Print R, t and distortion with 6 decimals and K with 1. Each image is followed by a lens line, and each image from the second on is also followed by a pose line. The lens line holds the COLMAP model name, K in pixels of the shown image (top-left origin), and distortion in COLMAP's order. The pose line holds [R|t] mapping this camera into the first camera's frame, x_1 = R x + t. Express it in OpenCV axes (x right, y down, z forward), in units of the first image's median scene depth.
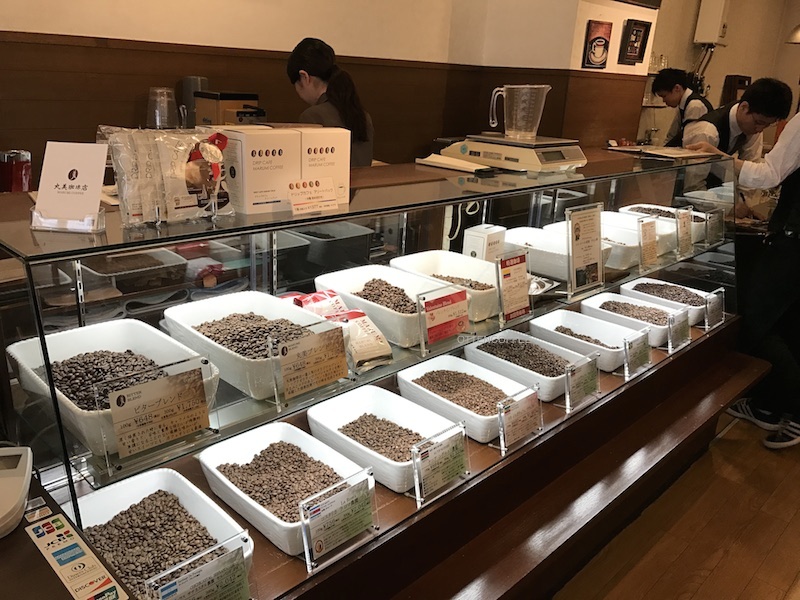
lens RADIAL K [[655.7, 0, 400.0], [0, 655.7, 300.0], [0, 0, 1]] dist [0.080735, -0.162916]
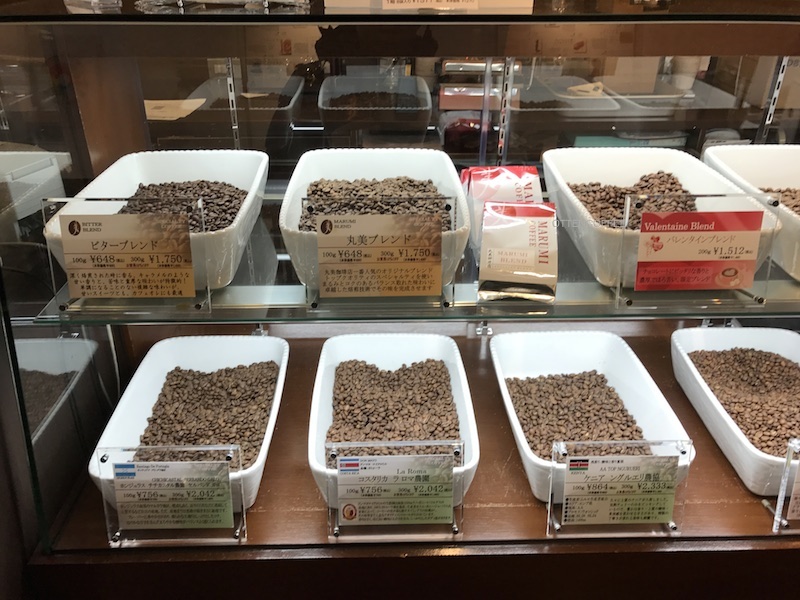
lens RADIAL K [[655.7, 0, 400.0], [0, 655.7, 300.0], [0, 0, 1]] dist [0.080735, -0.162916]
pose [[0.717926, 0.293721, -0.631118, 0.300565], [-0.193054, 0.955070, 0.224880, -0.014548], [0.668814, -0.039607, 0.742374, 0.524021]]
